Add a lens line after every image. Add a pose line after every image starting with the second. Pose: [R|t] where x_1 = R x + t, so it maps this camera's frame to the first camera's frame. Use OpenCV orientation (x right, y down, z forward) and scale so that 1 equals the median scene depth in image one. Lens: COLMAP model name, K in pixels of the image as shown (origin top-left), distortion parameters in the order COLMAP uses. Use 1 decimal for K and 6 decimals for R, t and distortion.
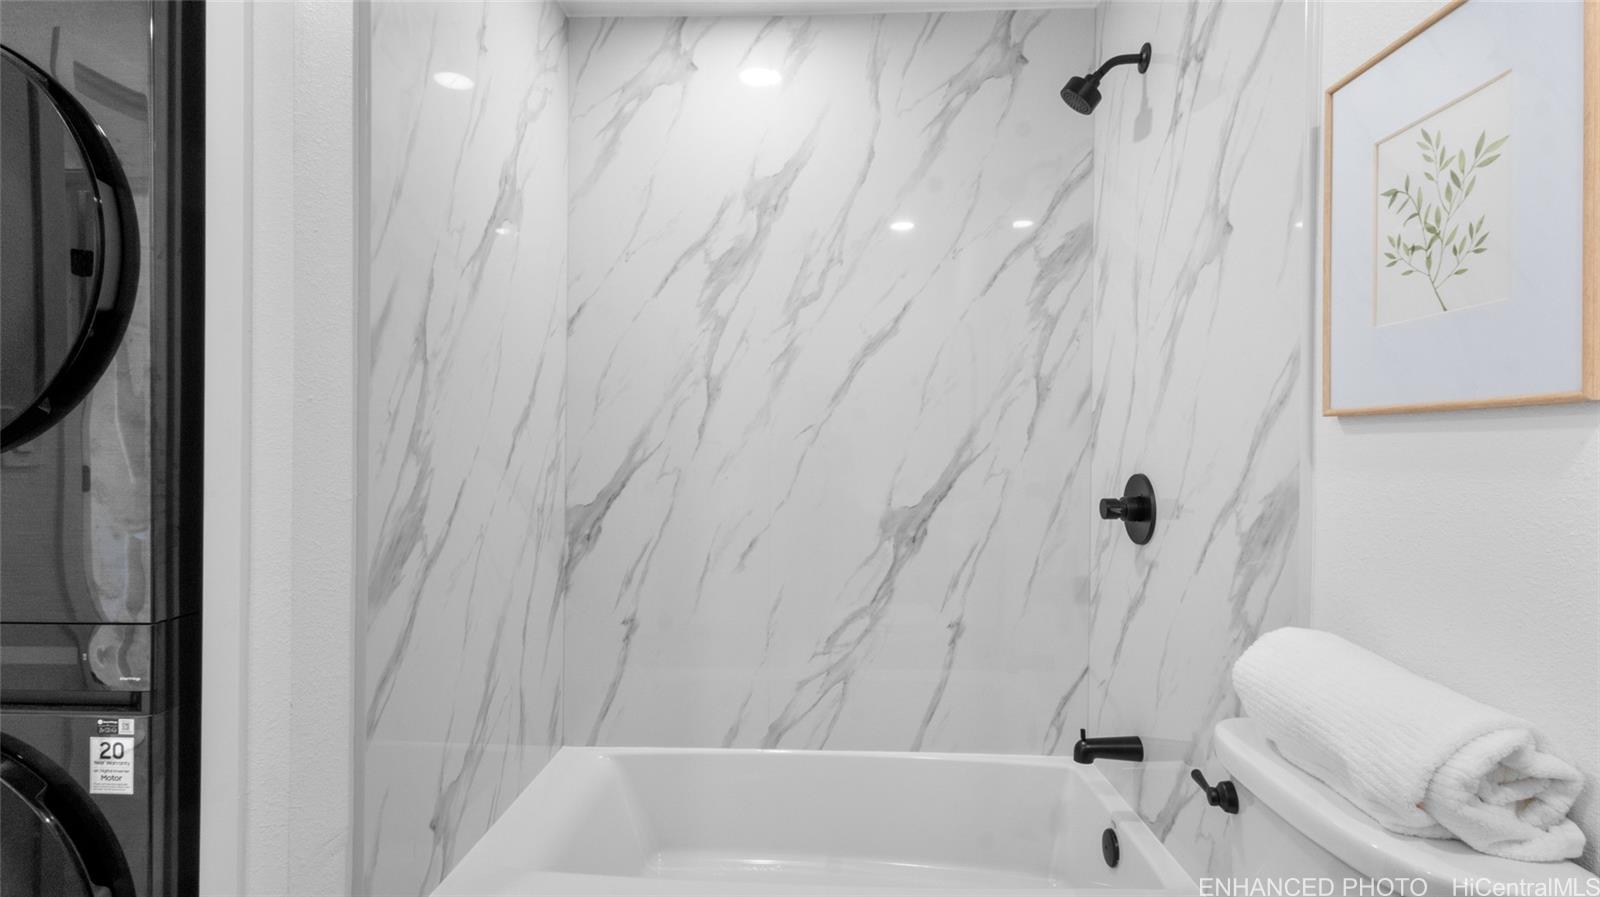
lens RADIAL K [[743.1, 0, 795.4], [0, 743.1, 444.0], [0, 0, 1]] dist [0.002709, 0.000446]
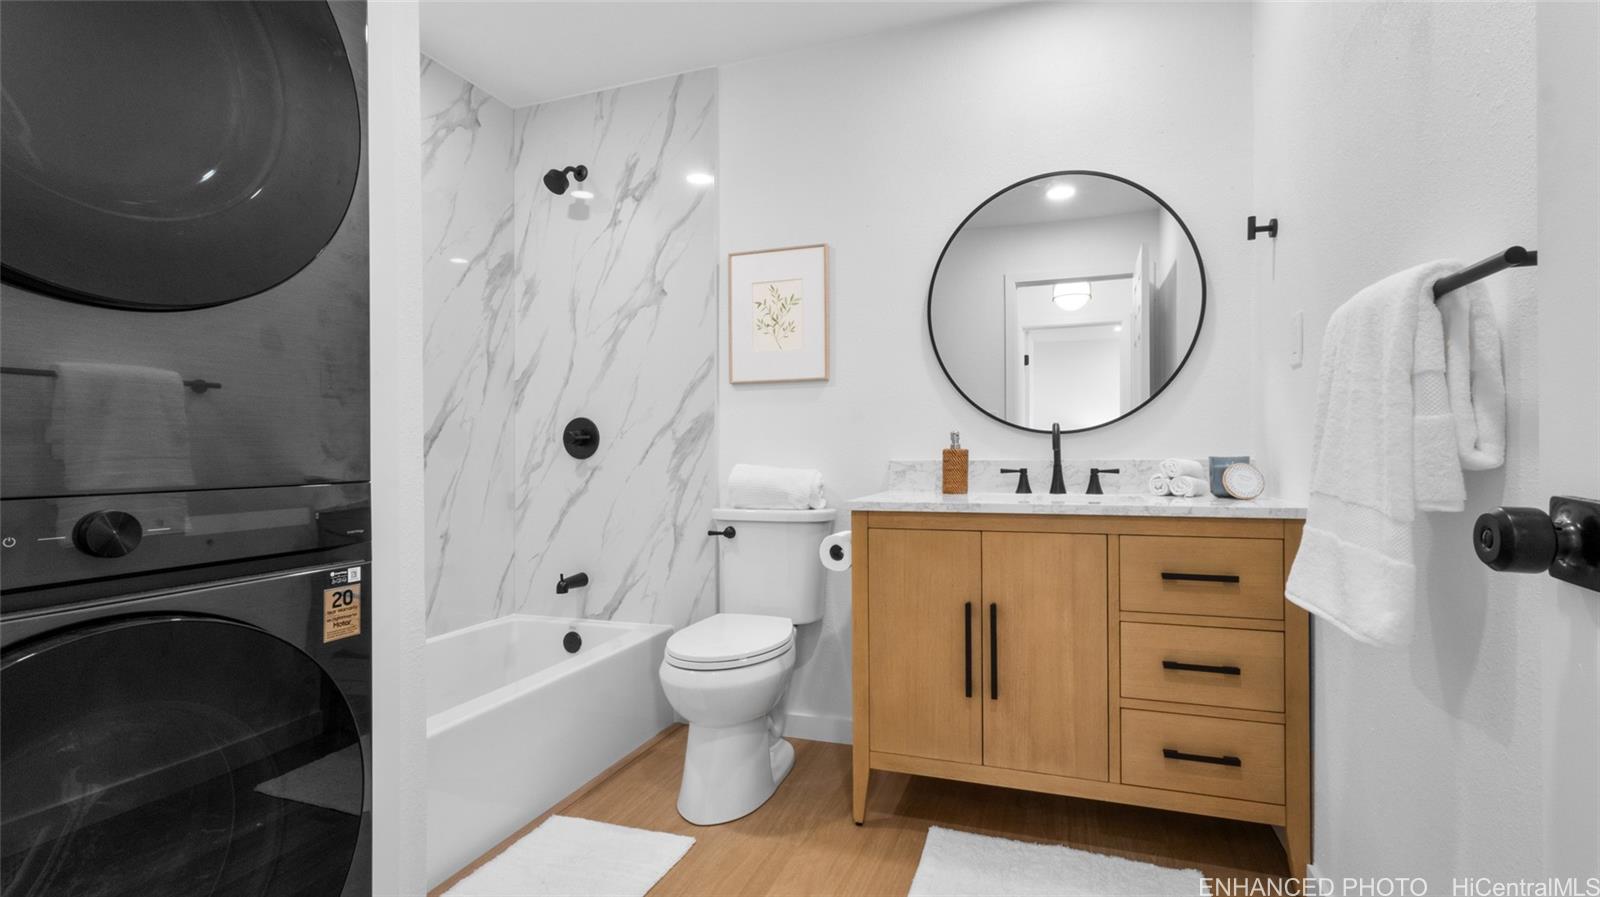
lens RADIAL K [[743.1, 0, 795.4], [0, 743.1, 444.0], [0, 0, 1]] dist [0.002709, 0.000446]
pose [[0.306503, 0.001247, 0.951869, -1.017192], [0.006478, 0.999973, -0.003396, 0.111529], [-0.951848, 0.007207, 0.306487, 0.017728]]
